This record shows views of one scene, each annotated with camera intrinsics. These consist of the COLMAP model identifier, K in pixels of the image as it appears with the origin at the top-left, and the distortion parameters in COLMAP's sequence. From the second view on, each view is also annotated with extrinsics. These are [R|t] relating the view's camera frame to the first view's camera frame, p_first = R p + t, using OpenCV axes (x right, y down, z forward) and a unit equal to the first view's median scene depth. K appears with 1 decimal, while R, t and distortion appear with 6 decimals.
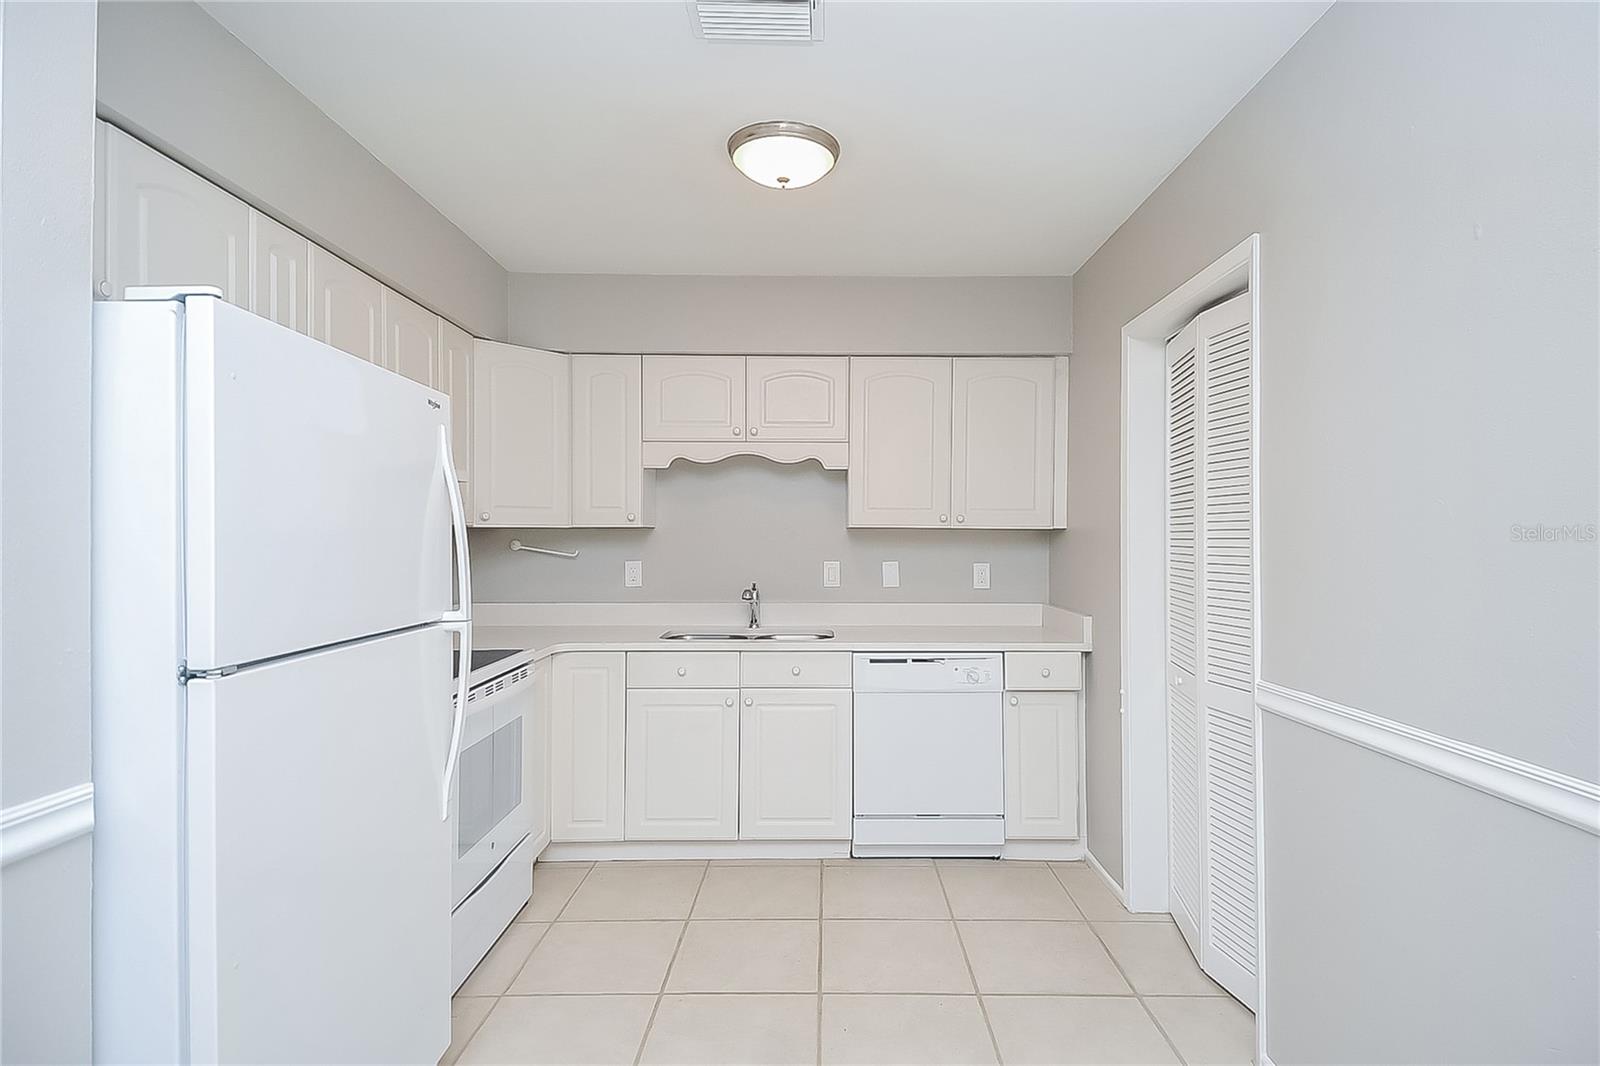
lens RADIAL K [[843.1, 0, 803.7], [0, 843.1, 542.2], [0, 0, 1]] dist [0.097212, 0.000035]
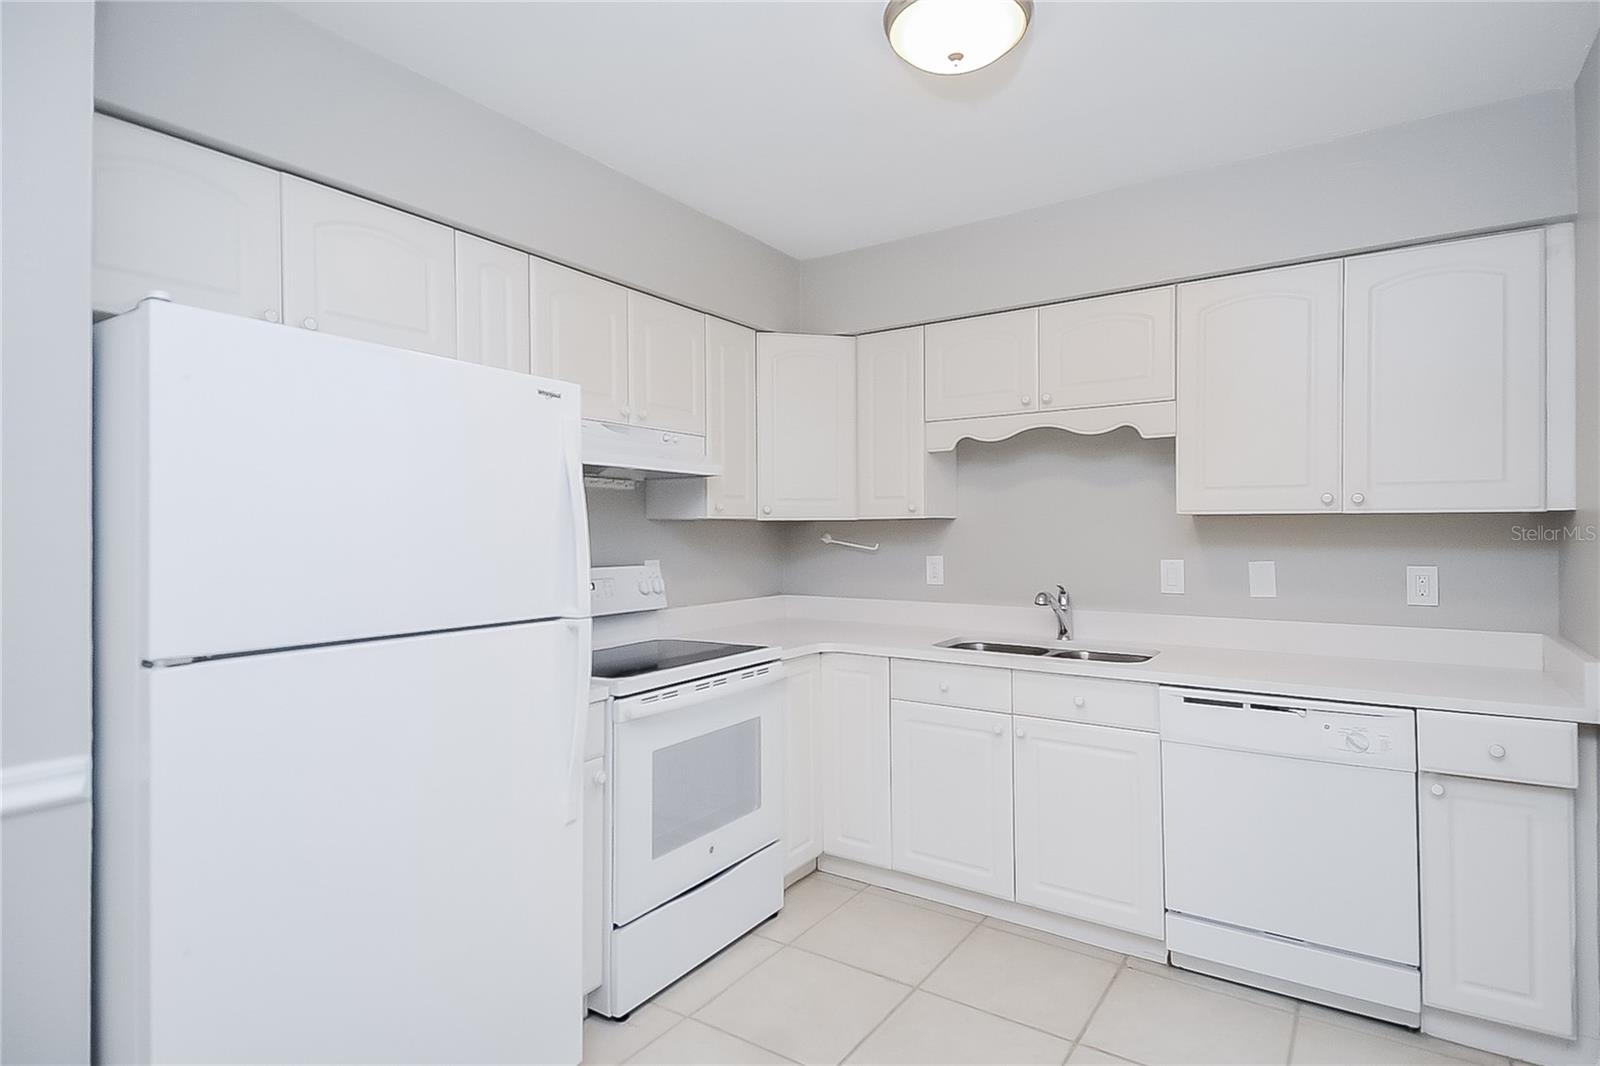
lens RADIAL K [[831.2, 0, 809.1], [0, 831.2, 533.0], [0, 0, 1]] dist [0.123309, -0.080134]
pose [[0.839636, -0.003720, -0.543137, 0.190316], [0.002125, 0.999991, -0.003564, 0.000592], [0.543146, 0.001838, 0.839636, 0.201852]]
